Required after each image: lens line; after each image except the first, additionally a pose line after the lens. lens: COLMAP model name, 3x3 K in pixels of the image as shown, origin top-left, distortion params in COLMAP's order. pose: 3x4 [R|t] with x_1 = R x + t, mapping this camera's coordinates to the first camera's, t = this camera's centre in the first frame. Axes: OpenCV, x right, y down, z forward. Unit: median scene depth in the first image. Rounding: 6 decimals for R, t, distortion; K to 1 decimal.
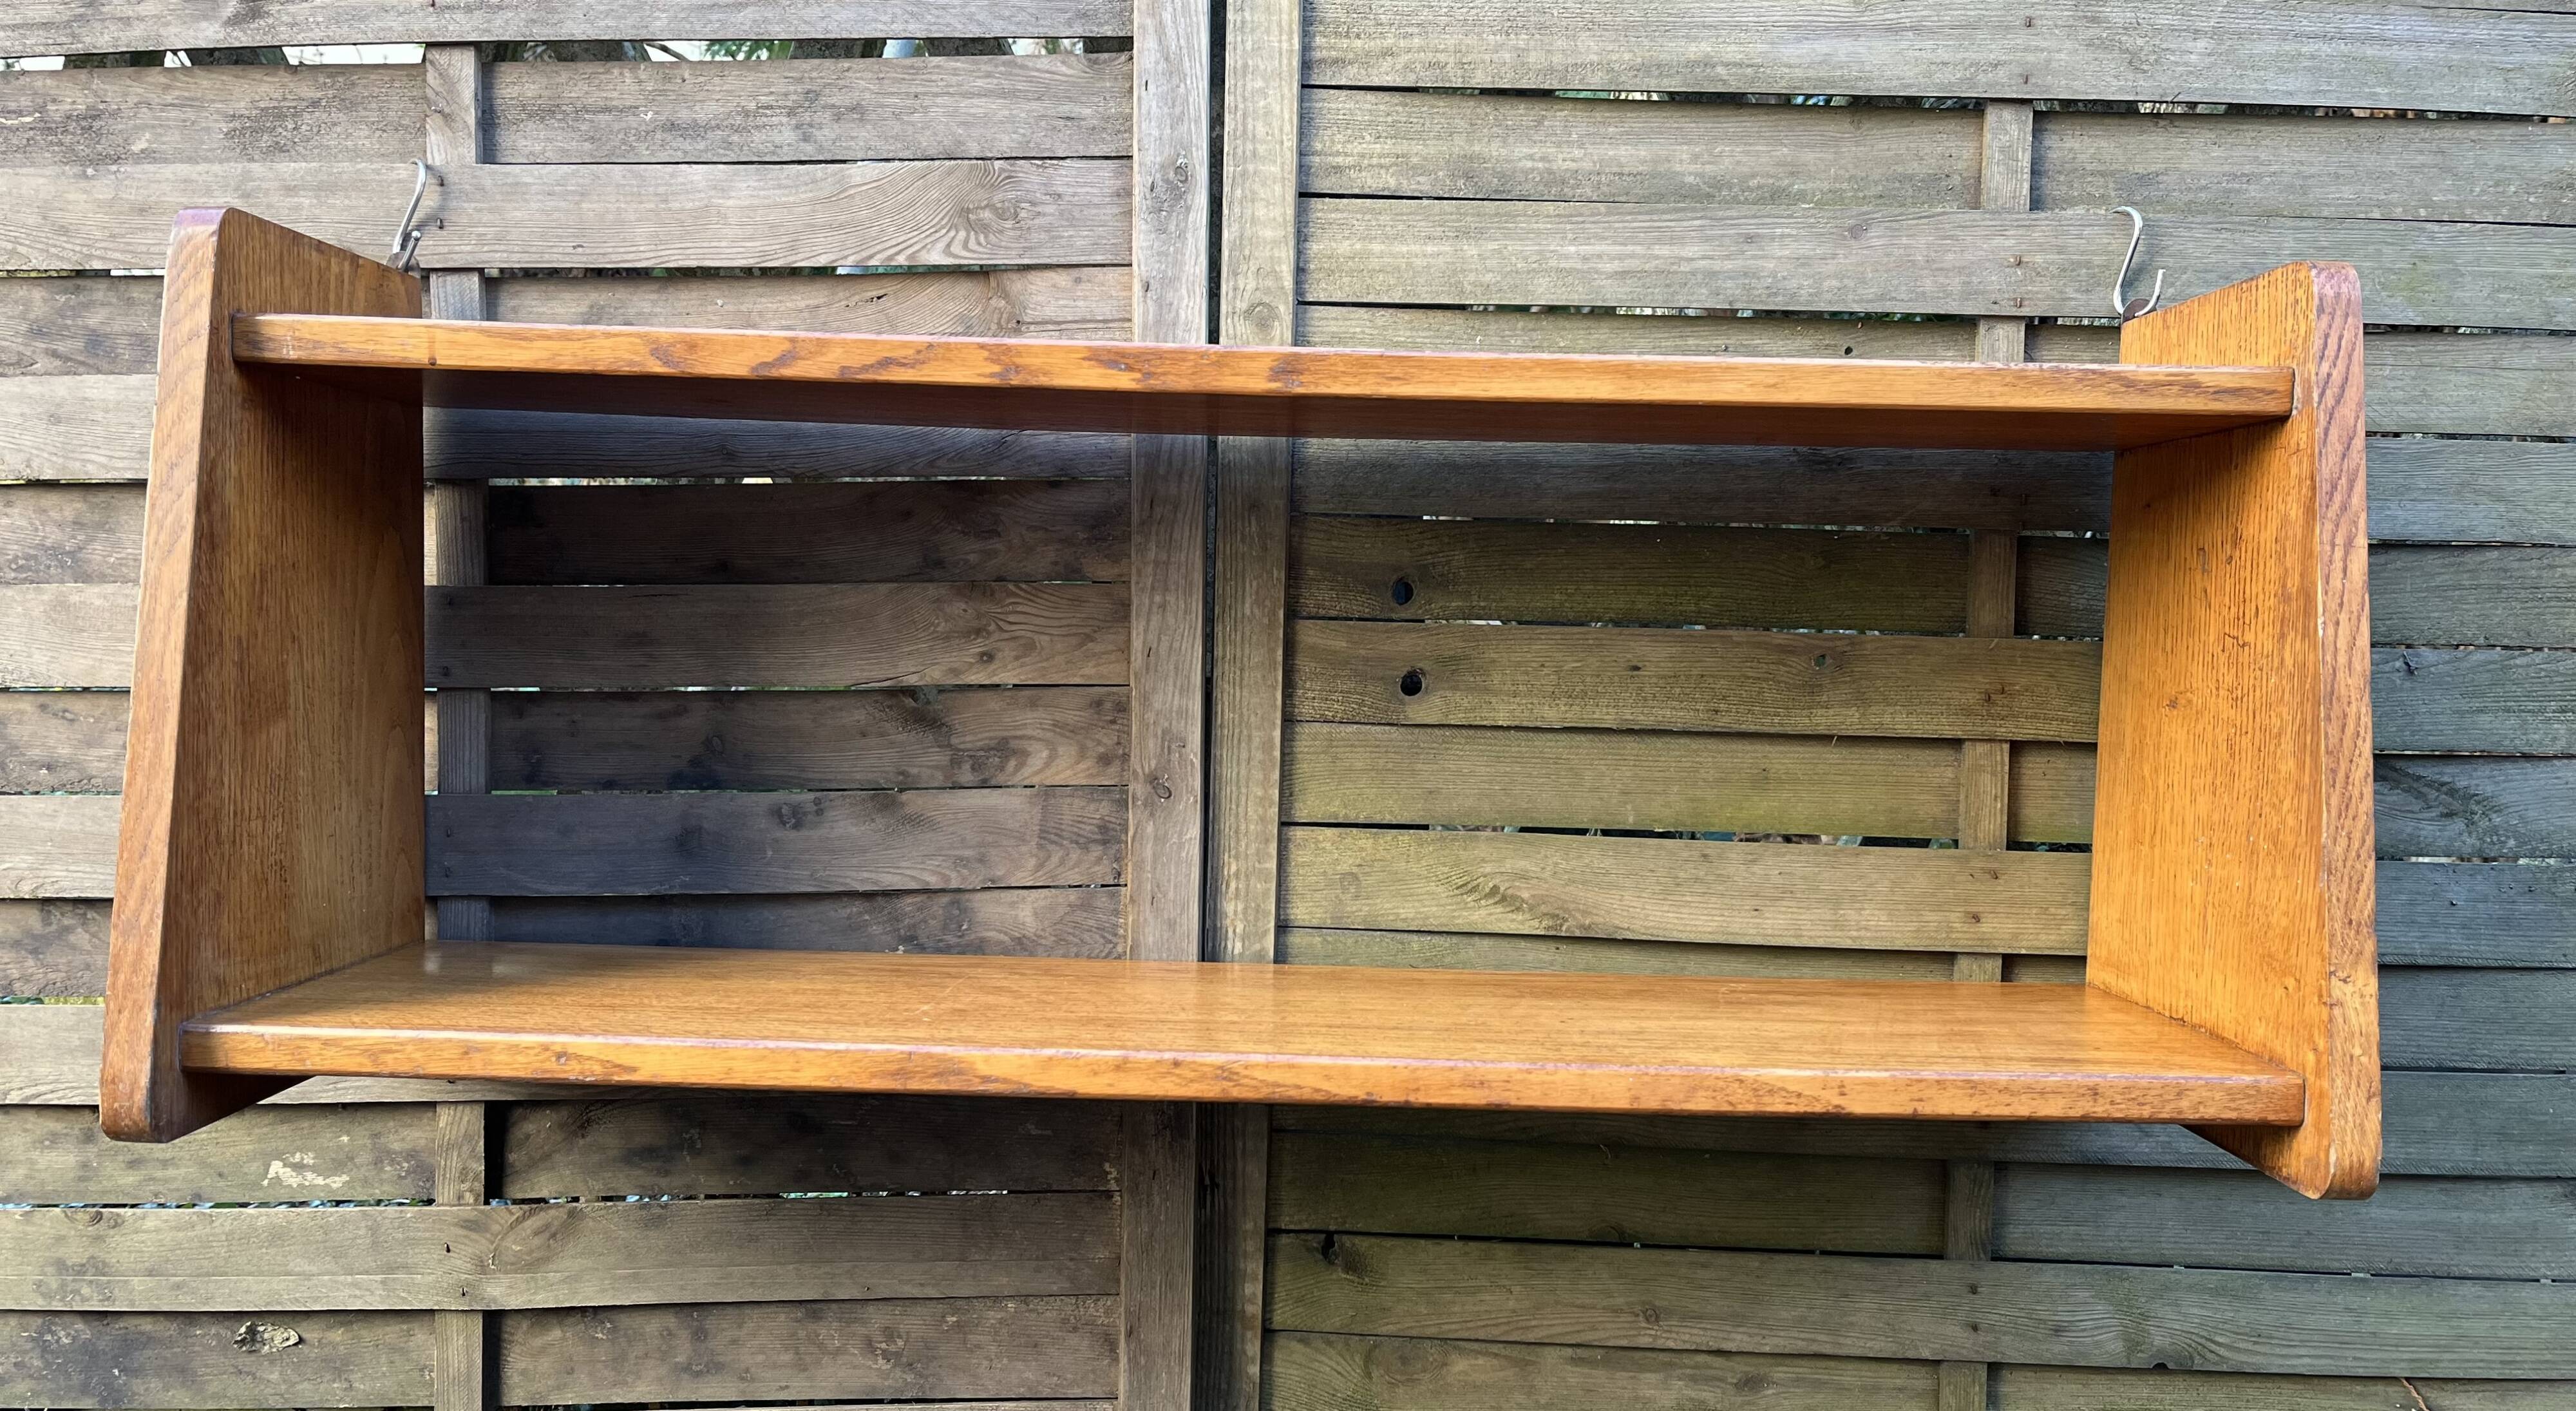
lens RADIAL K [[1964.5, 0, 1294.4], [0, 1964.5, 766.3], [0, 0, 1]] dist [0.050693, -0.060712]
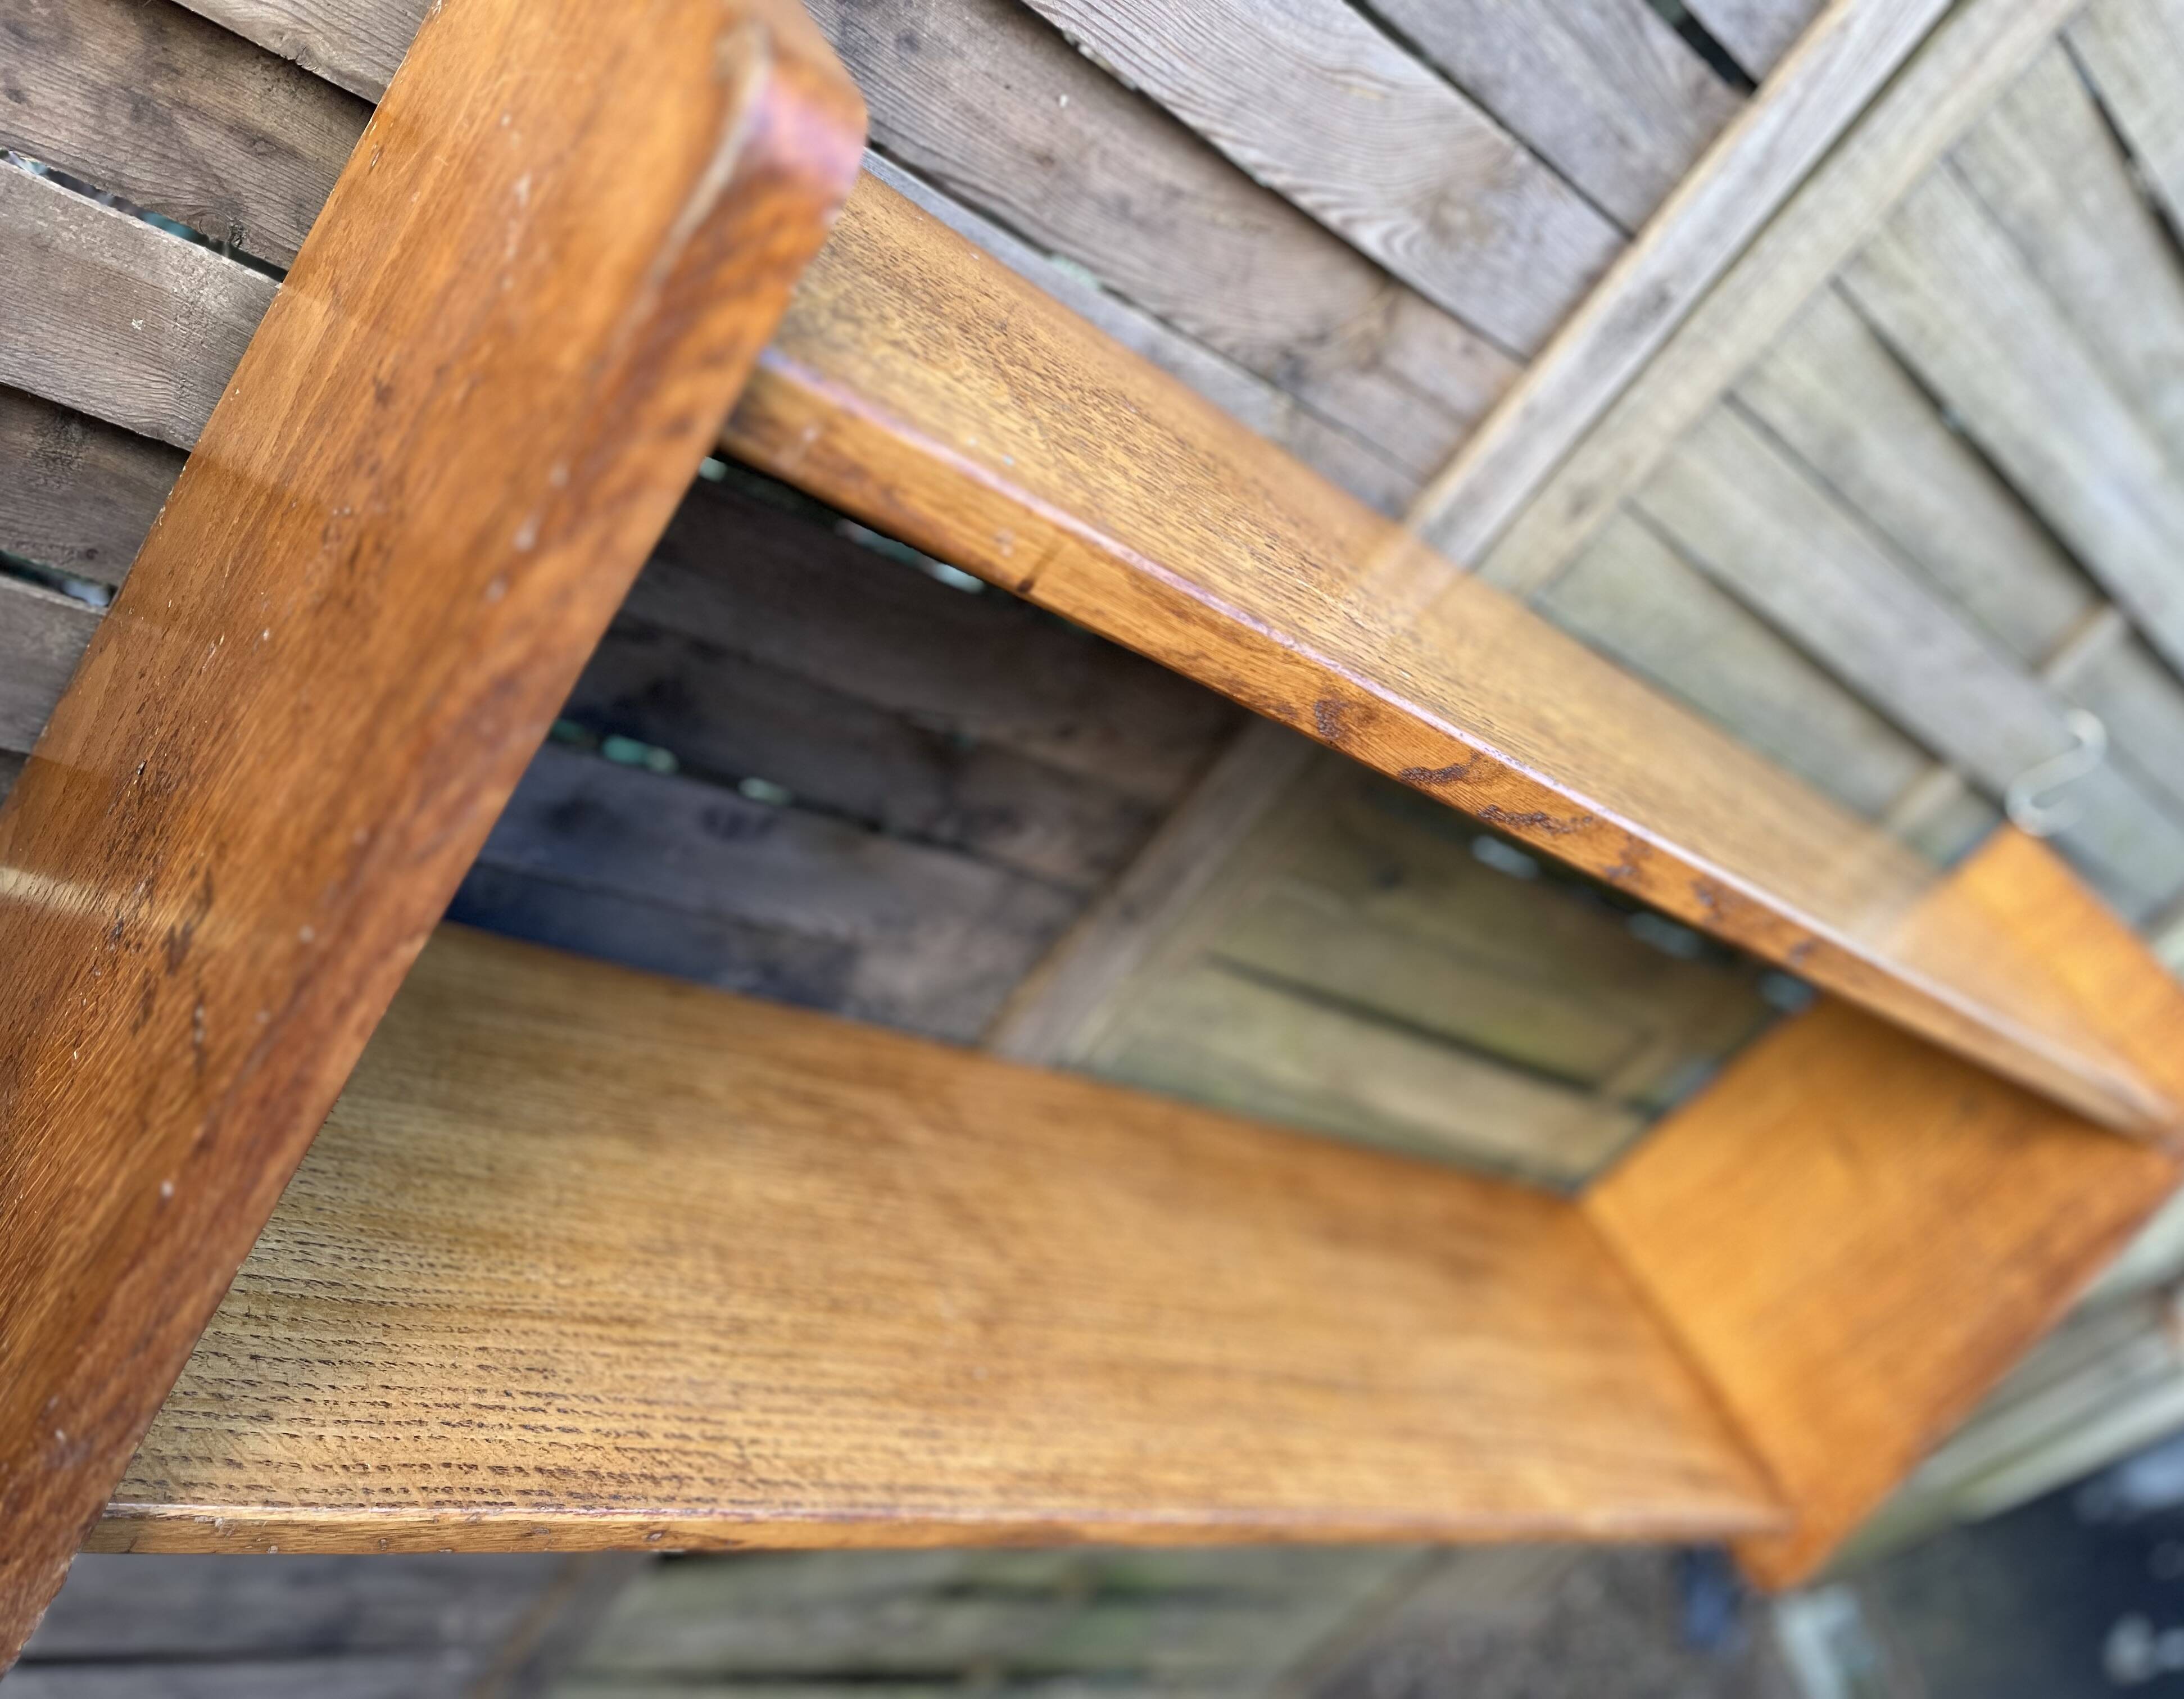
lens RADIAL K [[1734.4, 0, 1118.2], [0, 1734.4, 857.2], [0, 0, 1]] dist [0.048297, -0.068864]
pose [[0.714632, 0.237875, 0.657812, -0.557617], [-0.569736, 0.743538, 0.350074, -0.258881], [-0.405835, -0.624953, 0.666882, 0.533780]]
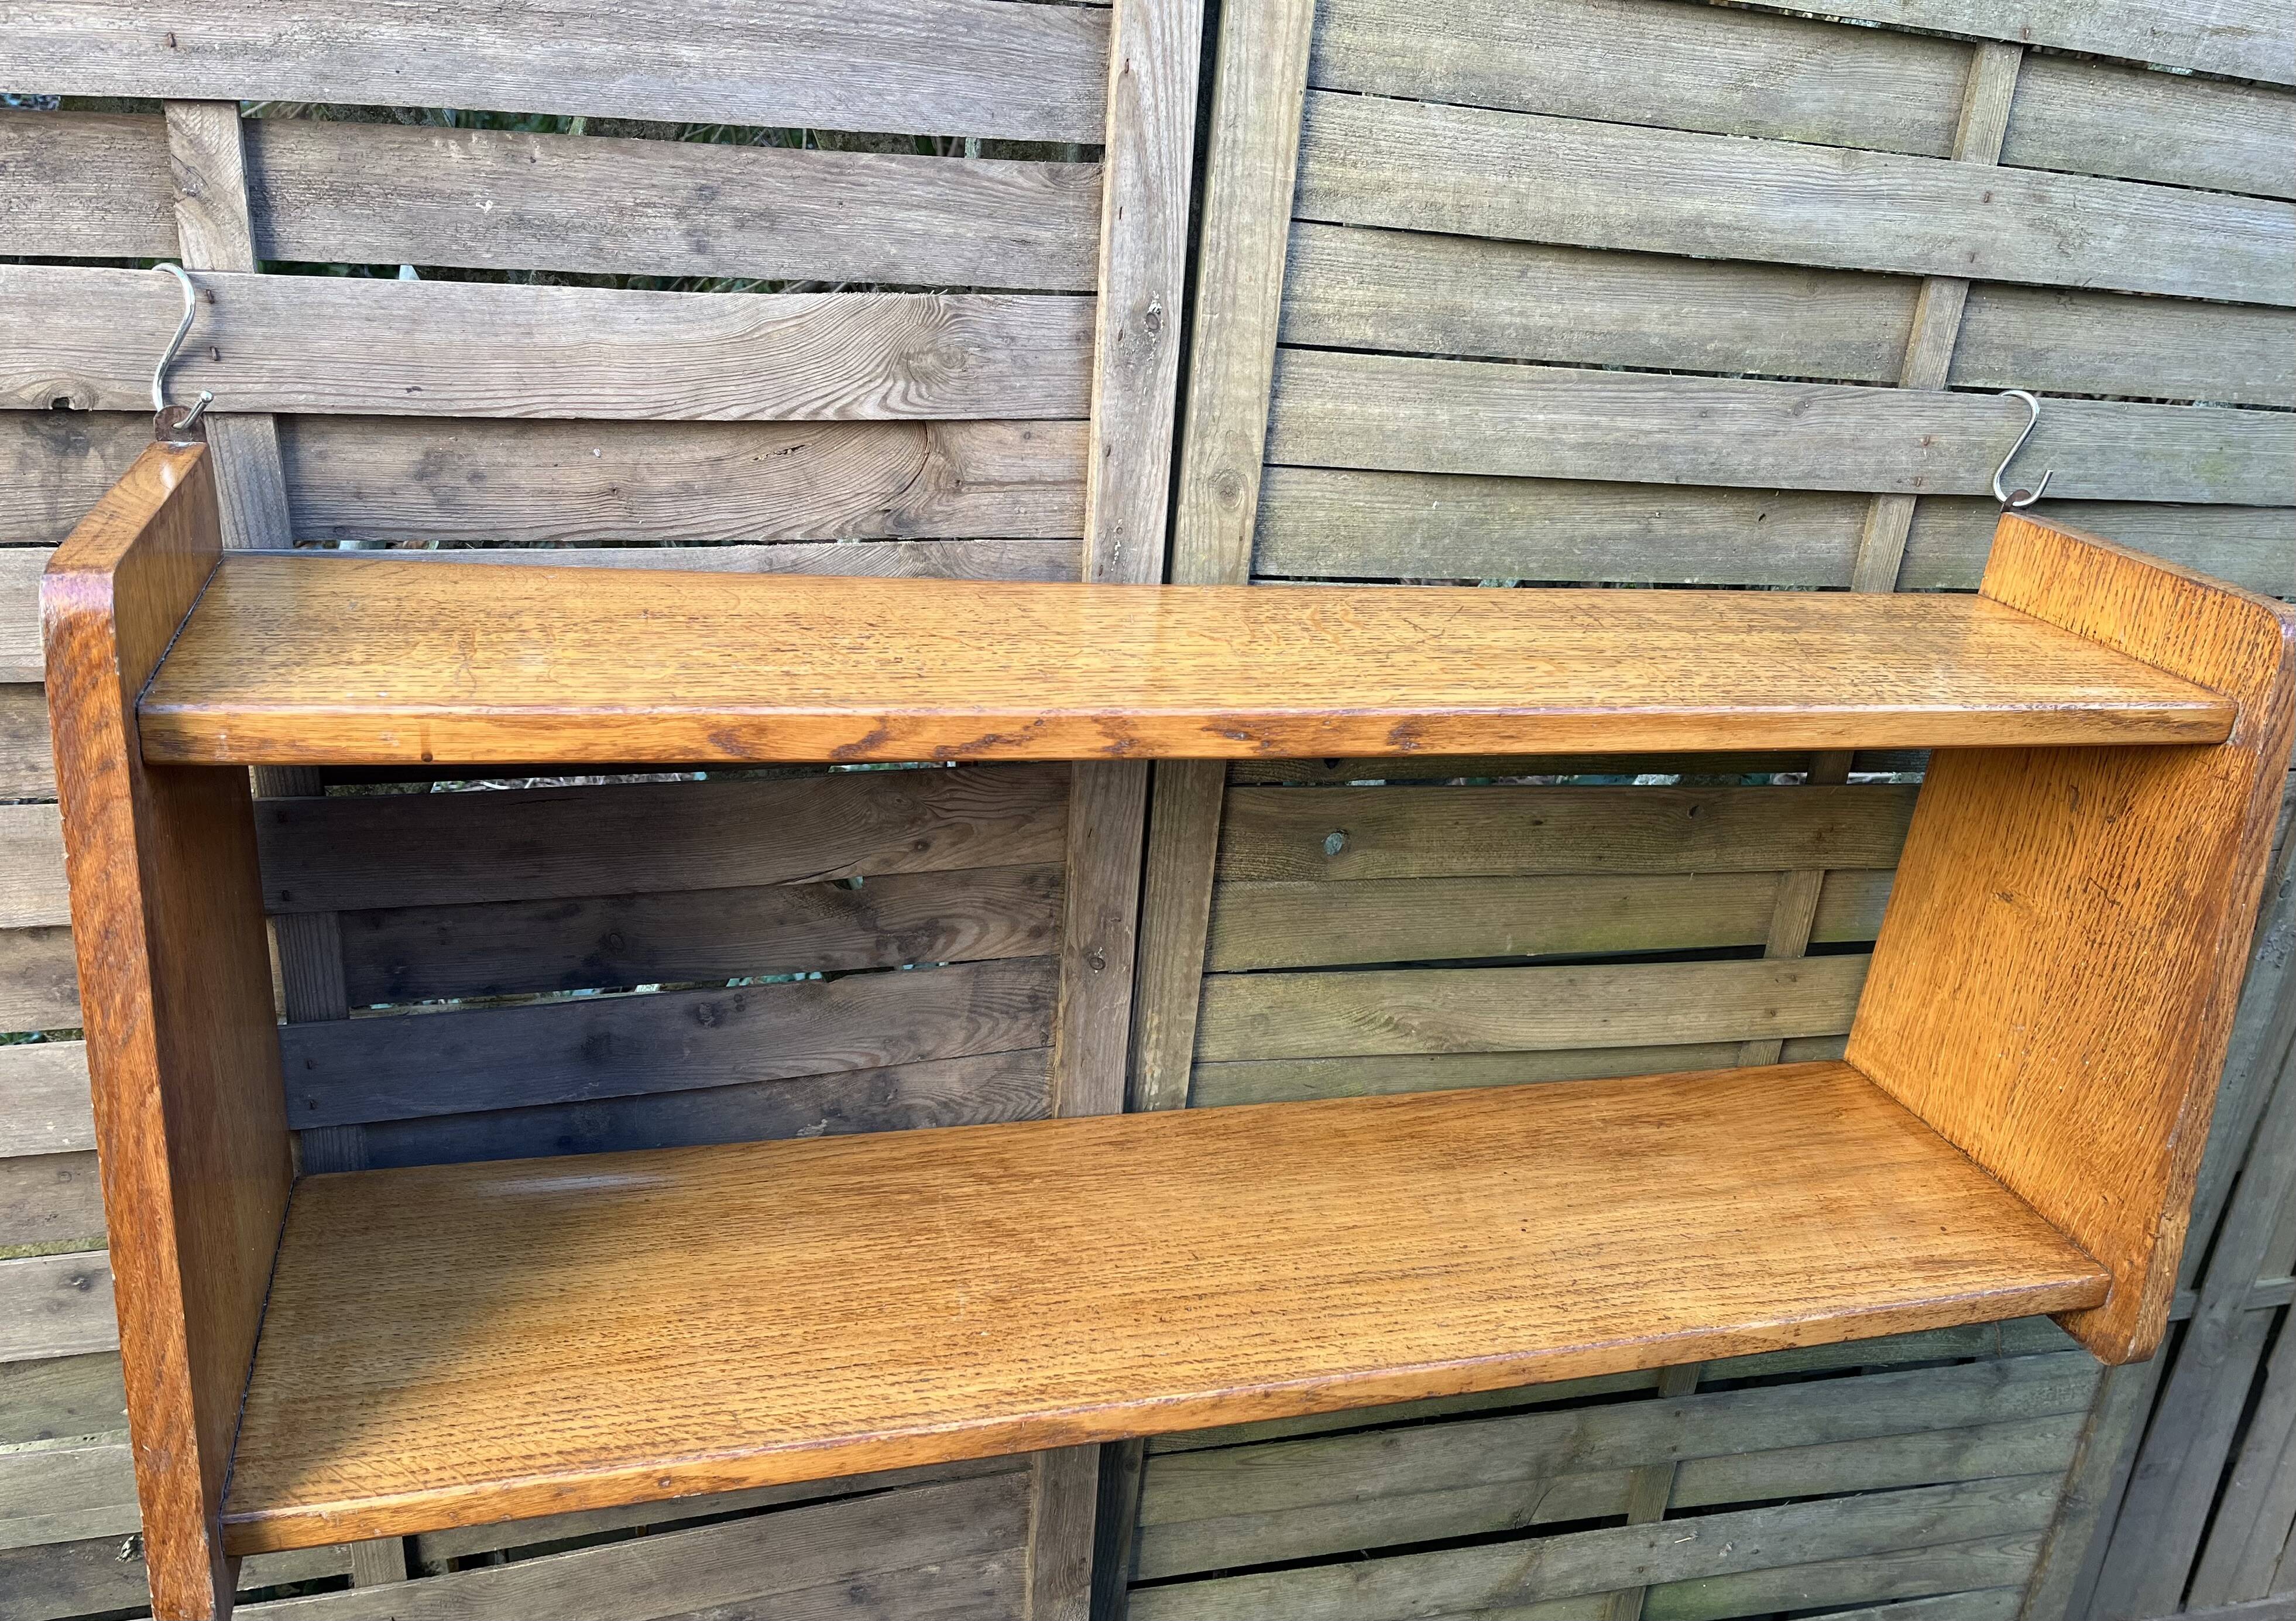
lens RADIAL K [[1803.4, 0, 1183.1], [0, 1803.4, 882.3], [0, 0, 1]] dist [0.048930, -0.061409]
pose [[0.950759, -0.057227, 0.304603, -0.301035], [-0.057776, 0.932853, 0.355594, -0.352130], [-0.304500, -0.355683, 0.883612, 0.199012]]
